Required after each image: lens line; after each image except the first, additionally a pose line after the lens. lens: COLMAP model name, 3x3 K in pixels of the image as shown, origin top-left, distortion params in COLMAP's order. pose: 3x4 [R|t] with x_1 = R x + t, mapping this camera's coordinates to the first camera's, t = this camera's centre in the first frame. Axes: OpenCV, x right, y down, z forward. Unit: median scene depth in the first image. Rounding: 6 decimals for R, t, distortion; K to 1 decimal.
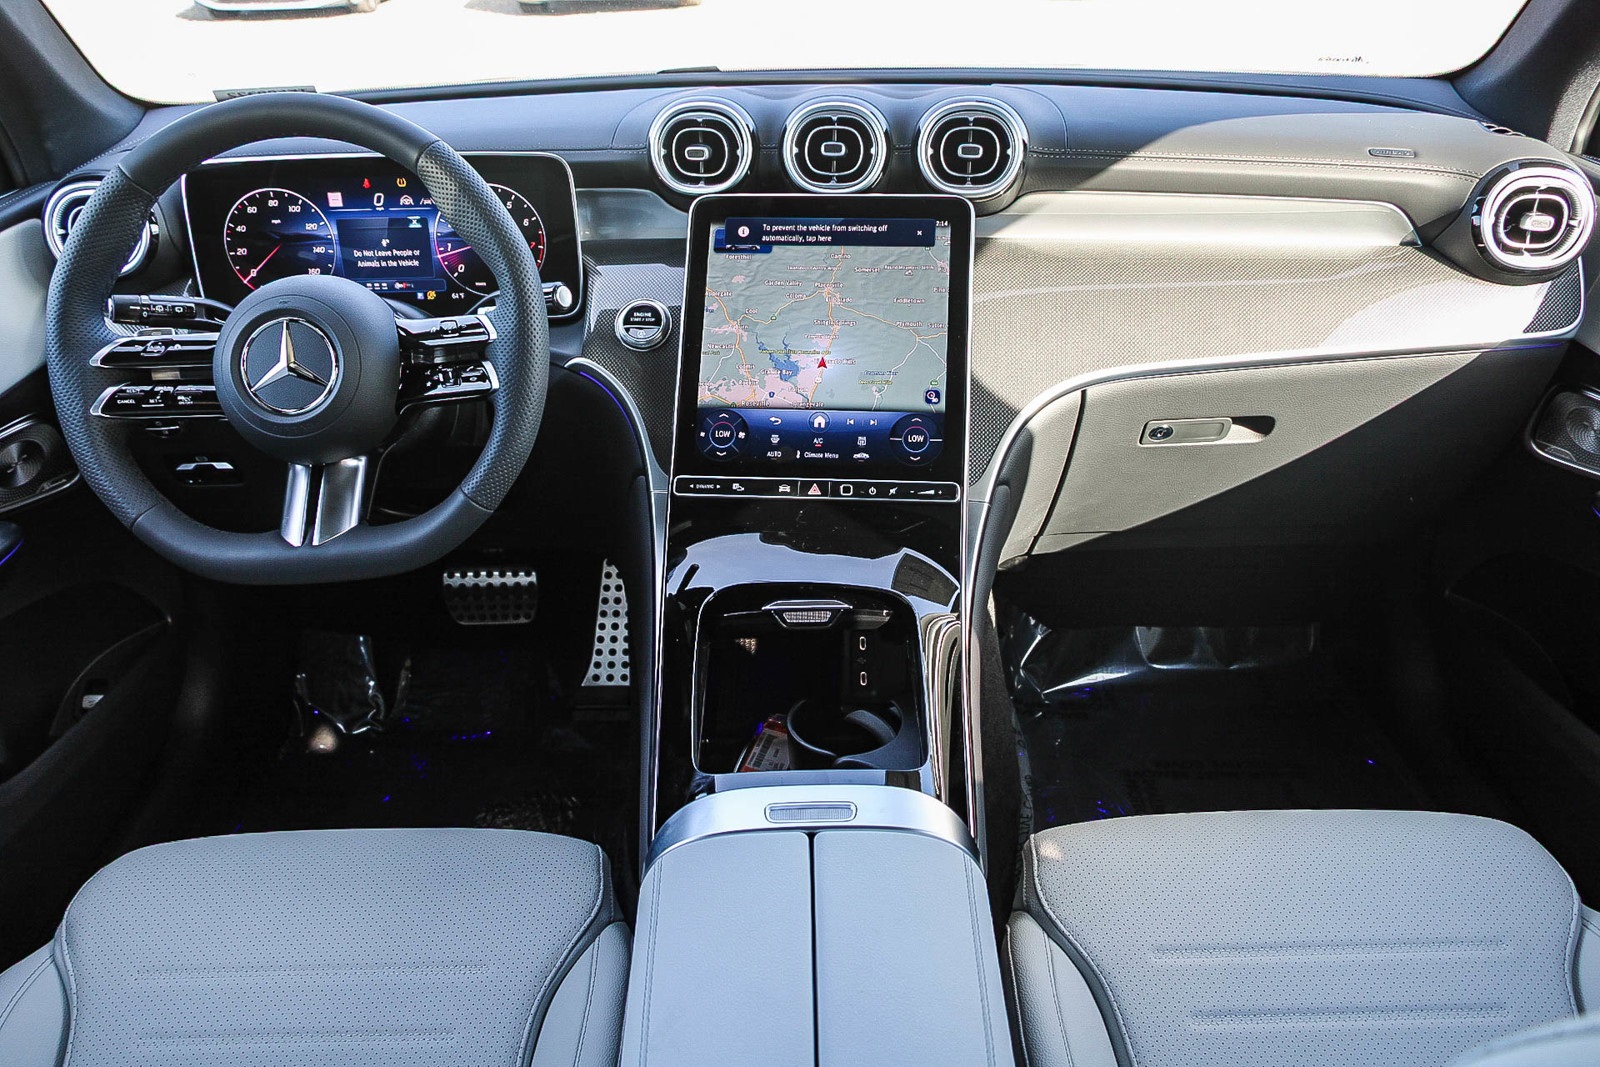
lens RADIAL K [[1259.1, 0, 800.0], [0, 1259.1, 533.5], [0, 0, 1]] dist [-0.007747, -0.002503]
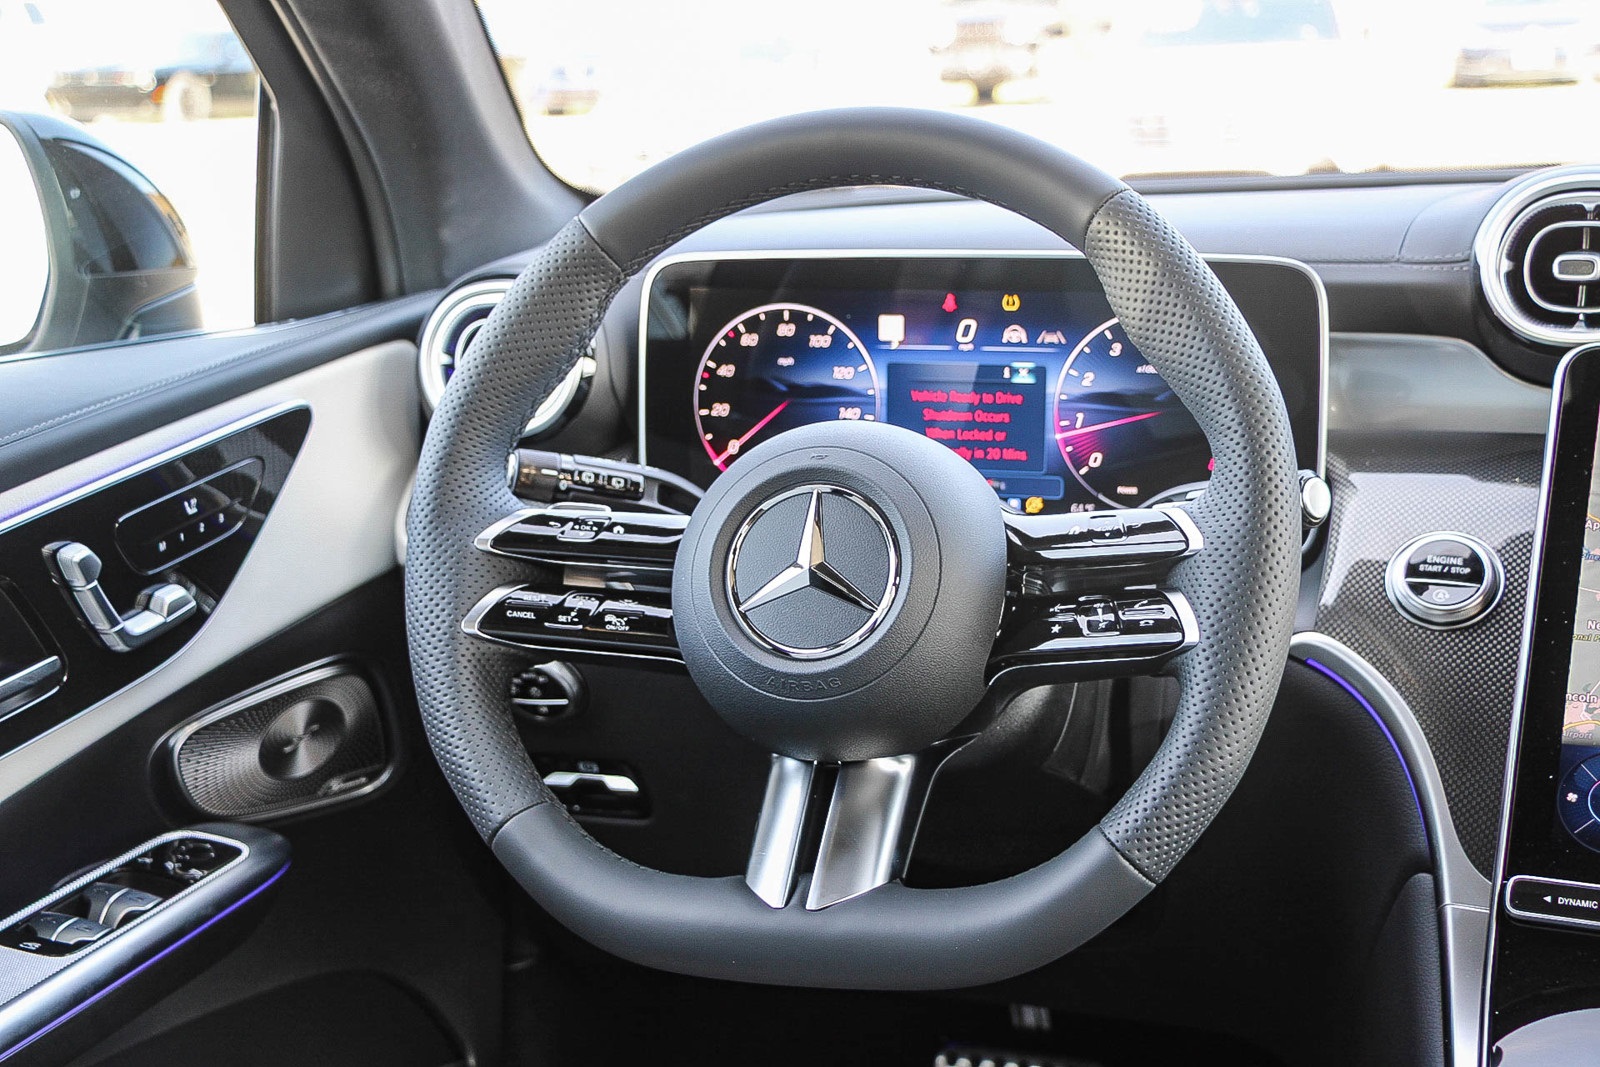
lens RADIAL K [[2169.9, 0, 800.0], [0, 2169.9, 533.5], [0, 0, 1]] dist [0.027313, -0.033049]
pose [[0.950062, 0.066304, -0.304935, -0.105820], [-0.141067, 0.962877, -0.230148, 0.055678], [0.278355, 0.261671, 0.924146, 0.109211]]
